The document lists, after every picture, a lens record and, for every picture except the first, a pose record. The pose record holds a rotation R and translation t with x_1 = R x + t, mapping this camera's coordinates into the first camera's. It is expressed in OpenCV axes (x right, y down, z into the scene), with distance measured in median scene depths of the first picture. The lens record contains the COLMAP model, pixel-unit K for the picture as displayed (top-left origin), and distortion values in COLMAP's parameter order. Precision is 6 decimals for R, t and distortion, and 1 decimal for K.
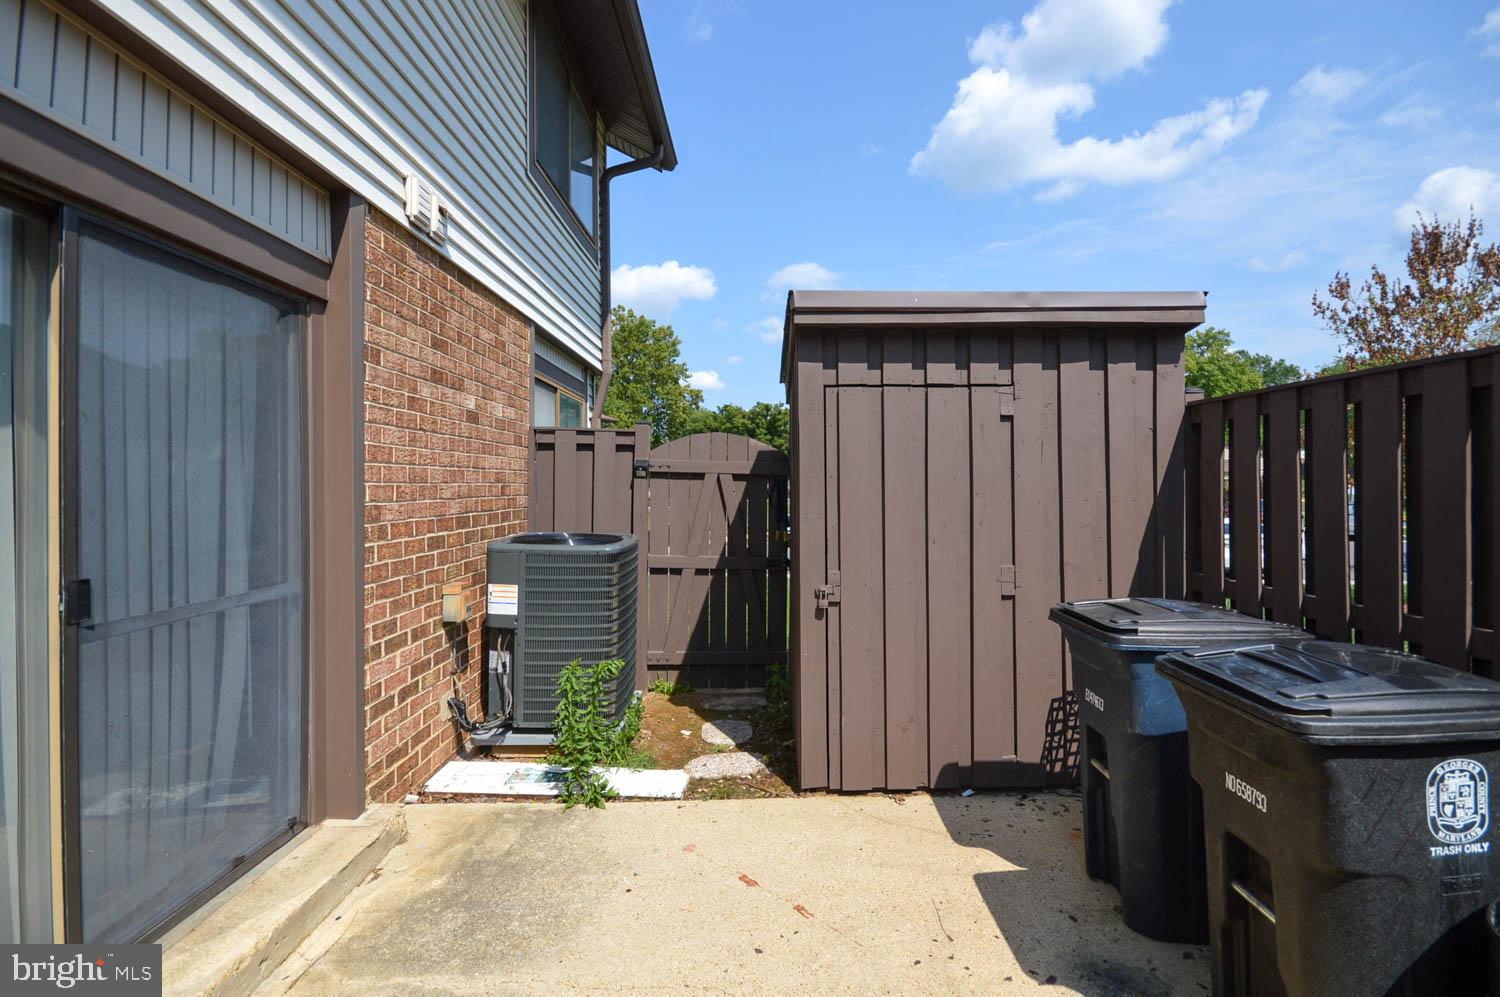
lens RADIAL K [[673.3, 0, 750.0], [0, 673.3, 498.5], [0, 0, 1]] dist [0.000114, -0.000073]
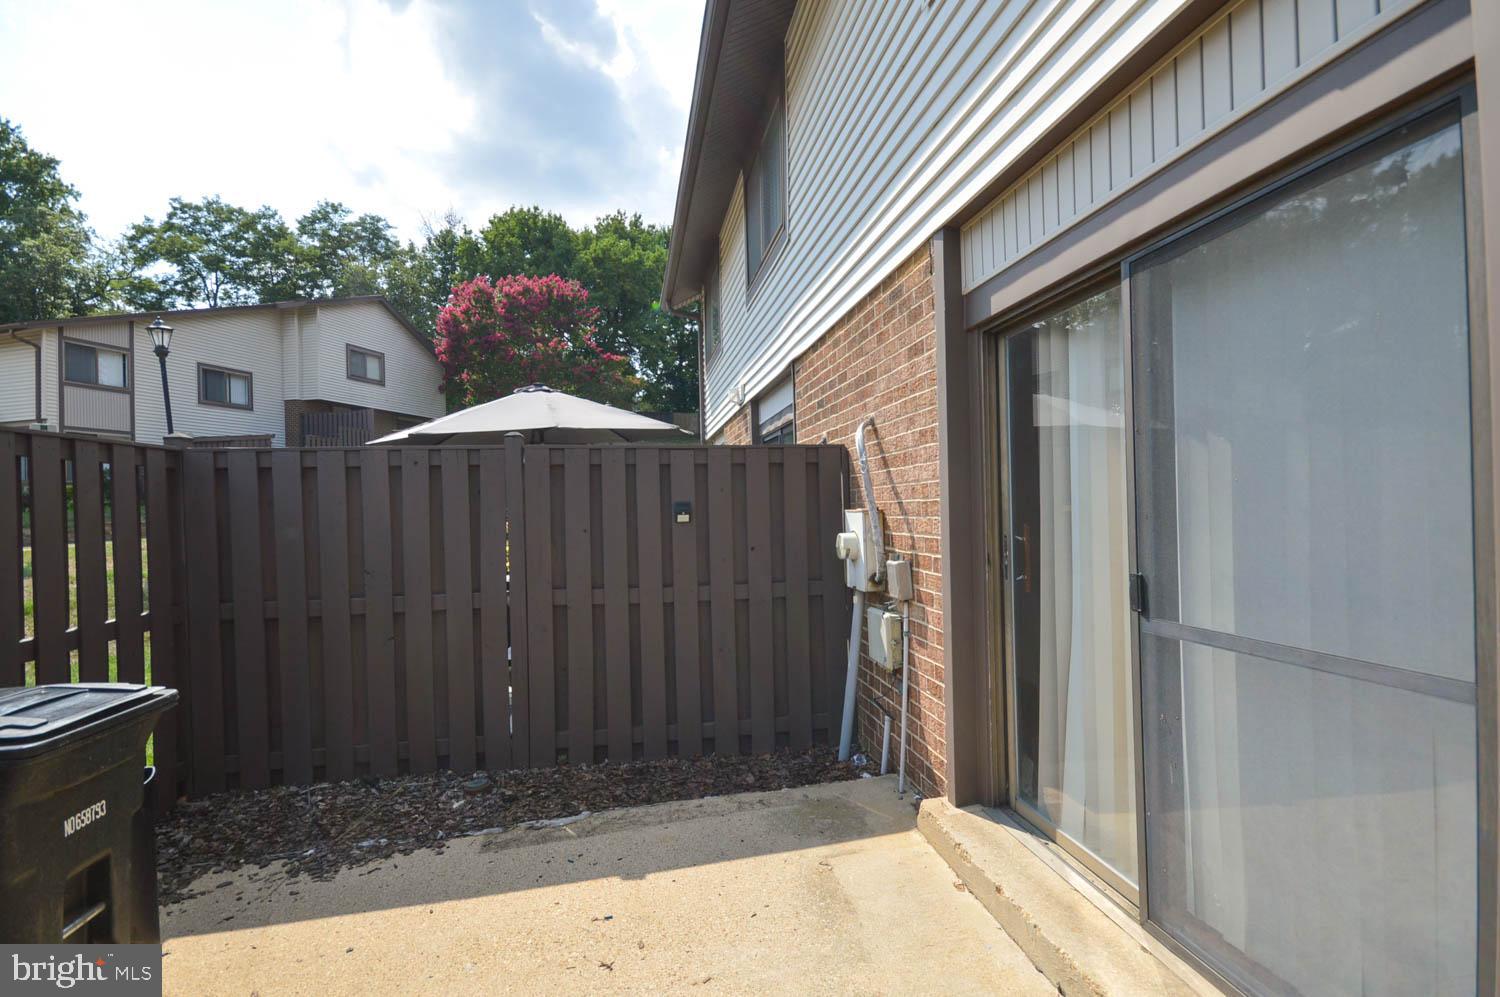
lens RADIAL K [[673.3, 0, 750.0], [0, 673.3, 498.5], [0, 0, 1]] dist [0.000114, -0.000073]
pose [[-0.981838, 0.034270, -0.186603, -0.081232], [0.034663, 0.999398, 0.001152, -0.016272], [0.186530, -0.005337, -0.982435, 2.134597]]
